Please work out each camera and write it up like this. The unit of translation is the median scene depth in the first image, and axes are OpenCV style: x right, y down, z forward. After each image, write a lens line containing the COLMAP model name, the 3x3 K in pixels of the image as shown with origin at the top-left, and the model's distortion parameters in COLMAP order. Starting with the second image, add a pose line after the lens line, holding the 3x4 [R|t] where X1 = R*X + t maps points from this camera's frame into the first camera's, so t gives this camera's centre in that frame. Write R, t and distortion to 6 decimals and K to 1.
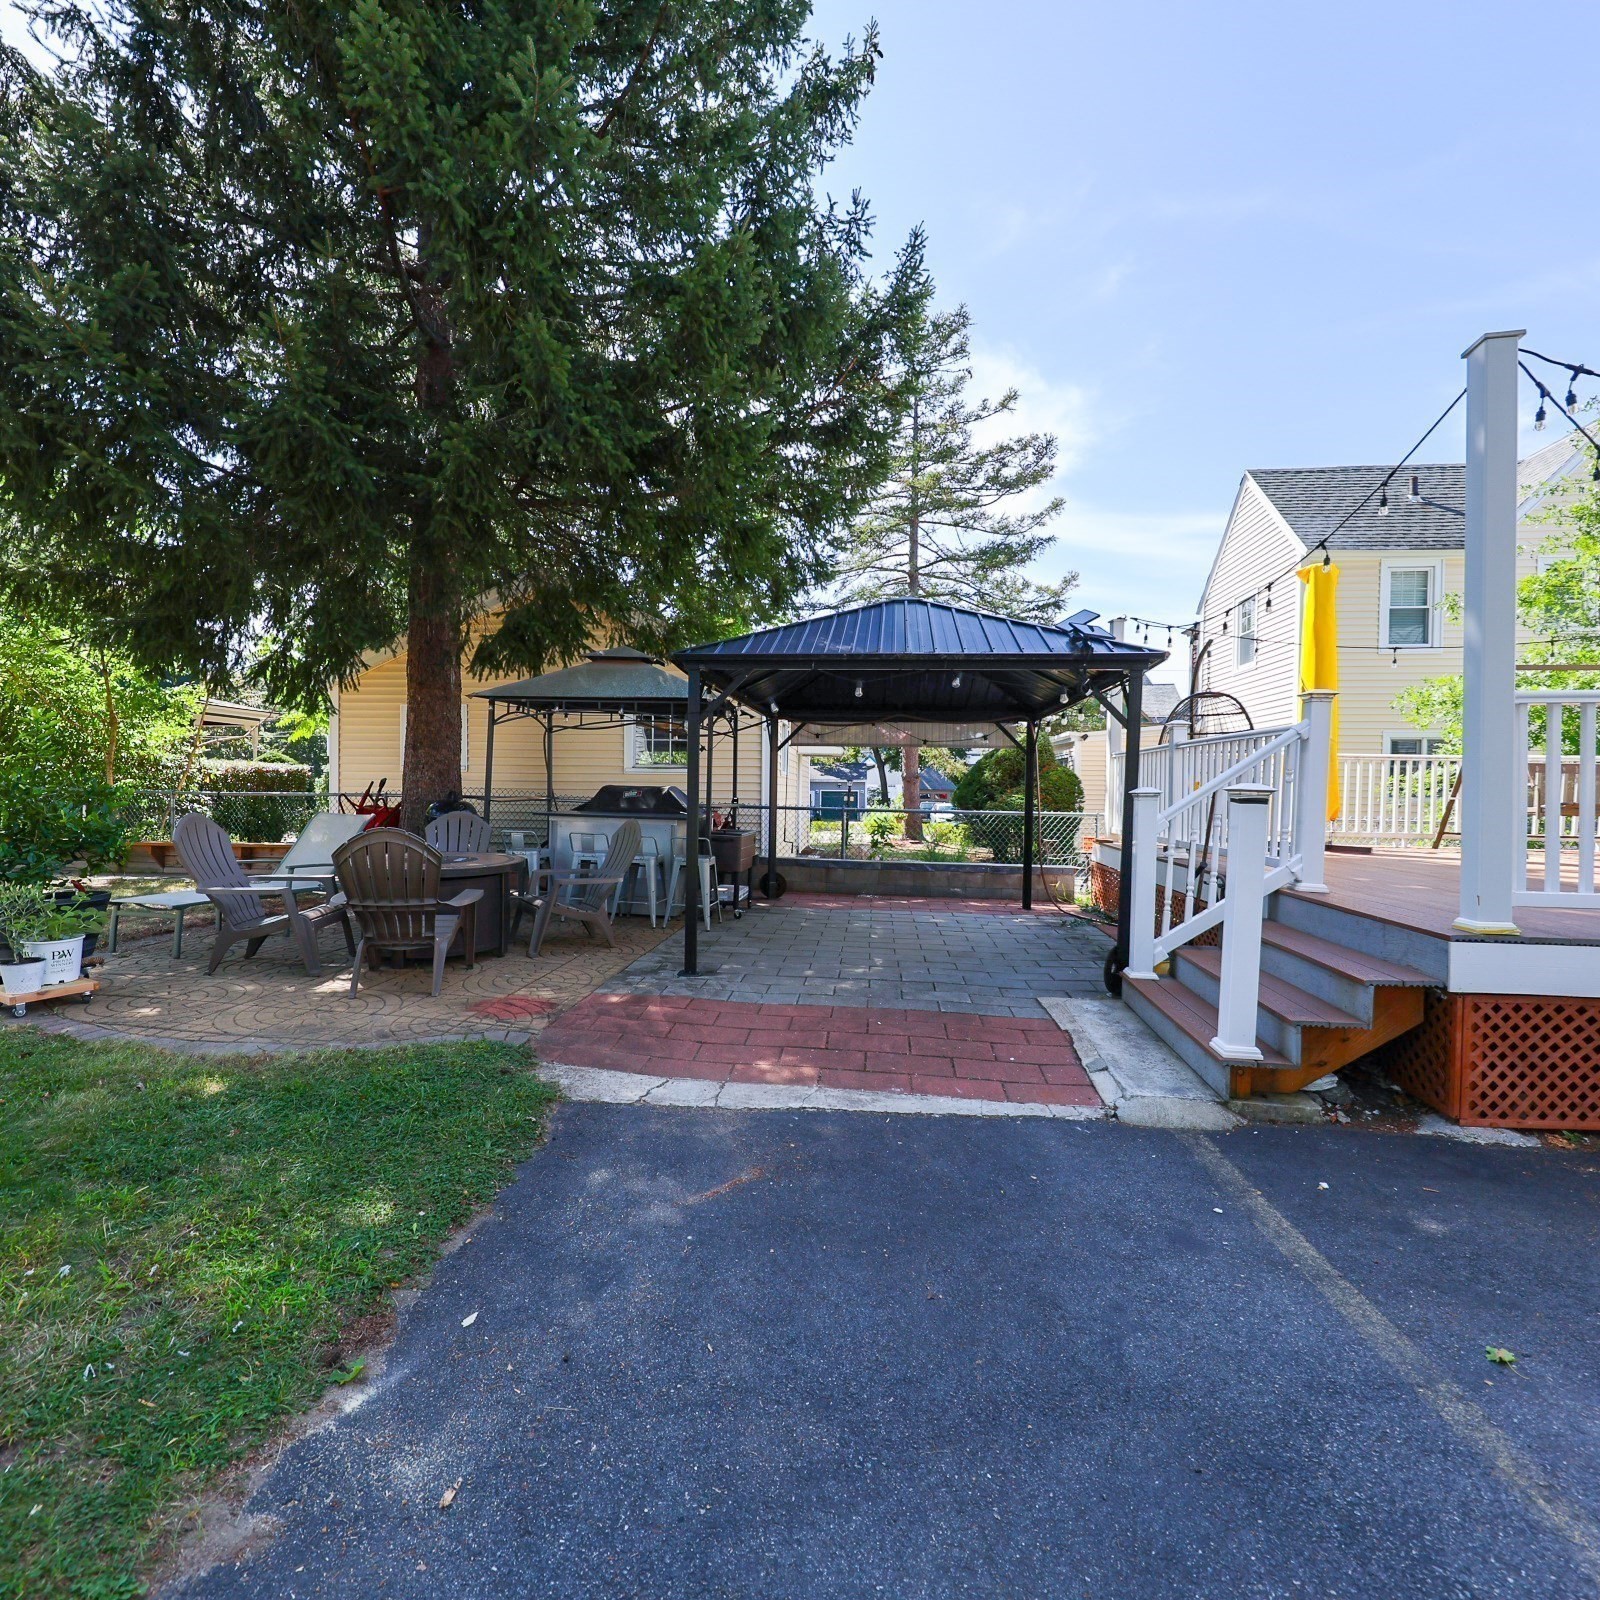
lens RADIAL K [[753.4, 0, 800.2], [0, 753.4, 837.4], [0, 0, 1]] dist [0.015471, -0.009916]
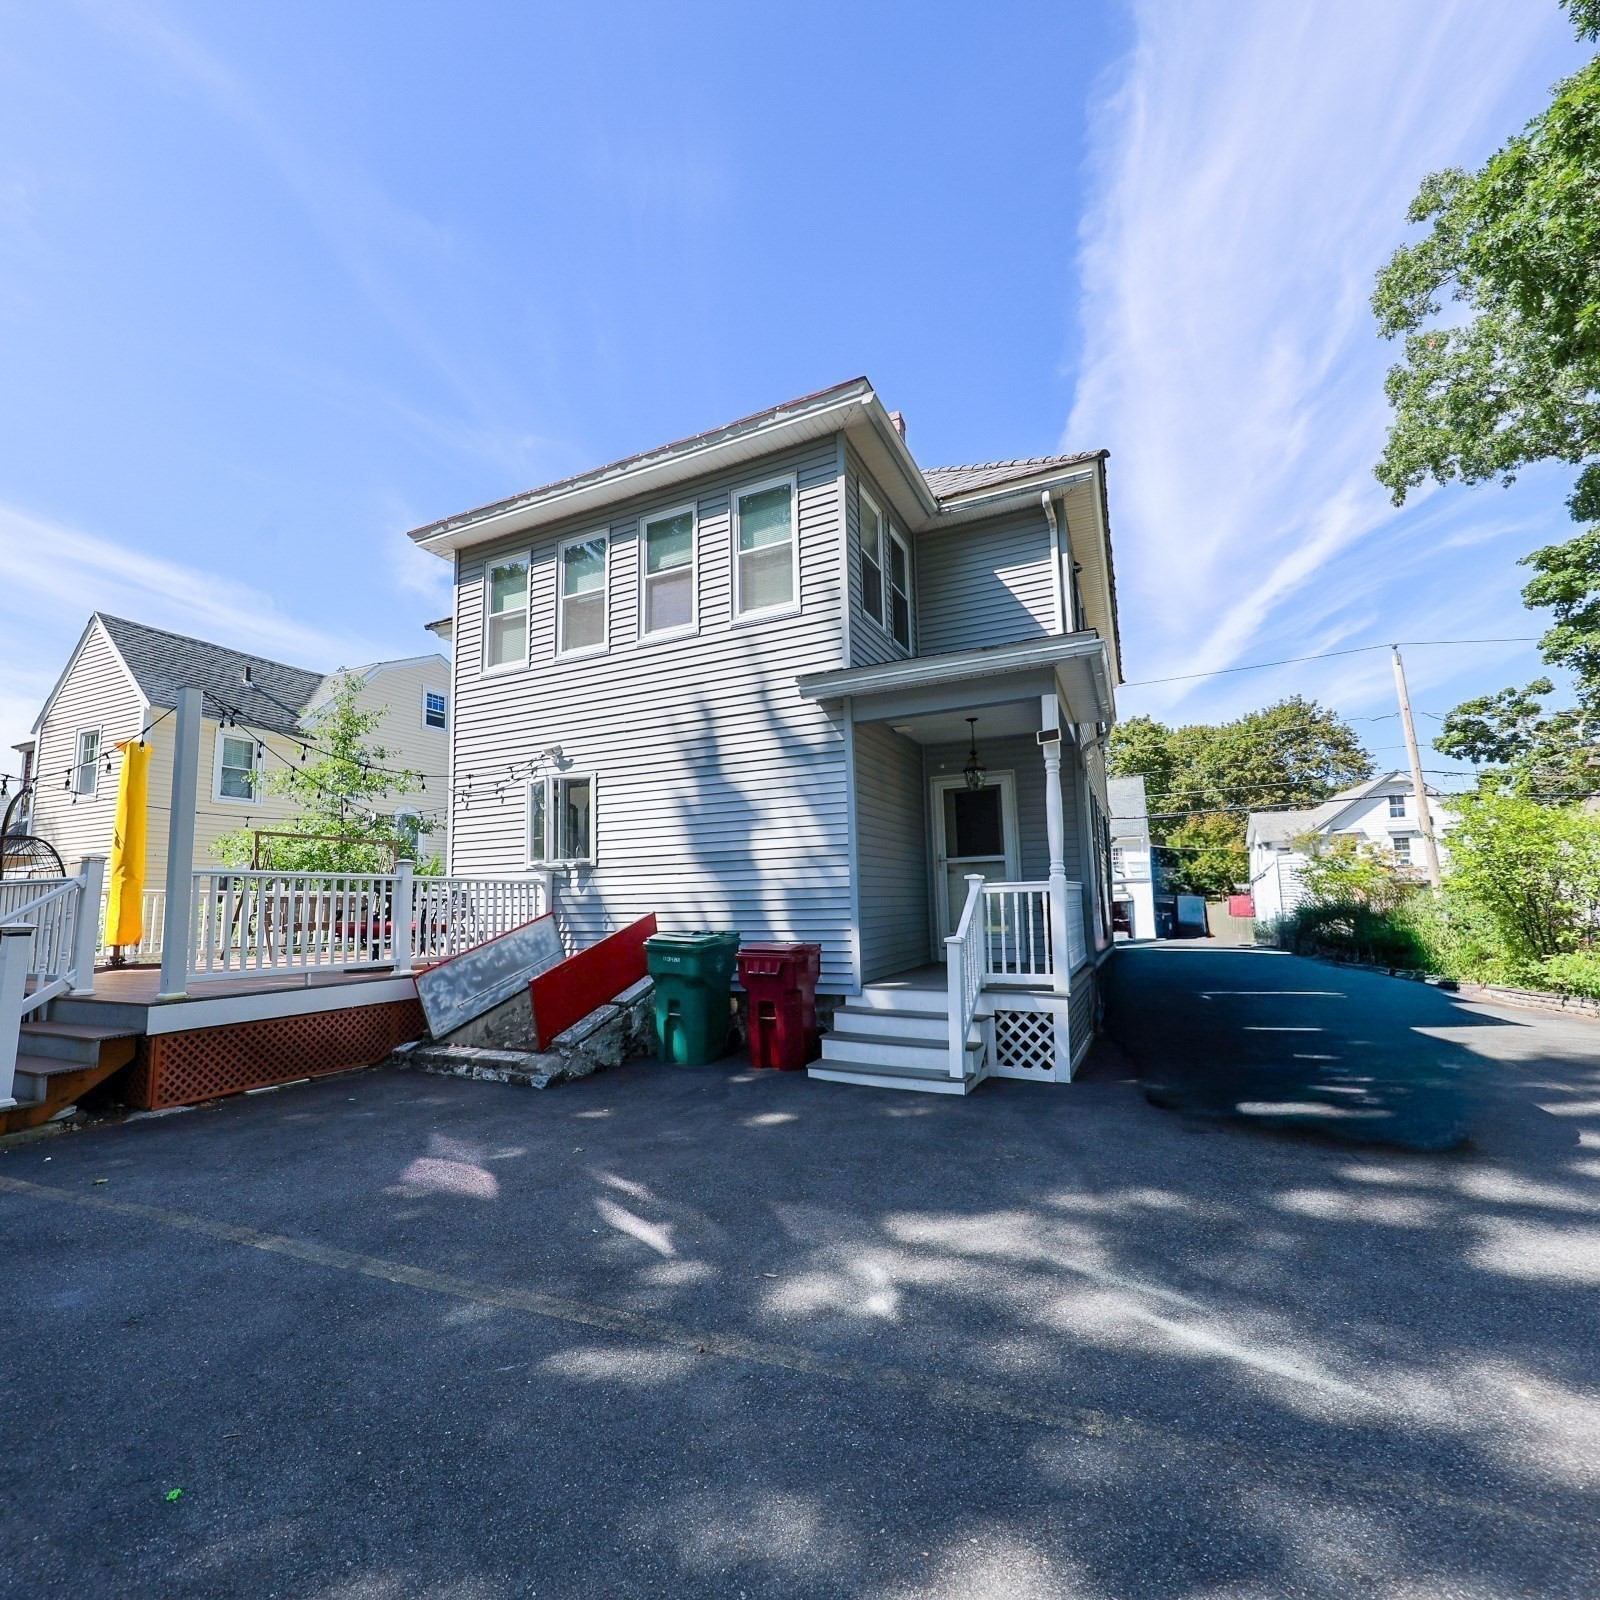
lens RADIAL K [[757.5, 0, 800.0], [0, 757.5, 800.0], [0, 0, 1]] dist [-0.003013, -0.001367]
pose [[0.299006, 0.113311, 0.947500, -0.432417], [0.085738, 0.985719, -0.144938, 0.043562], [-0.950392, 0.124574, 0.285020, -1.028043]]
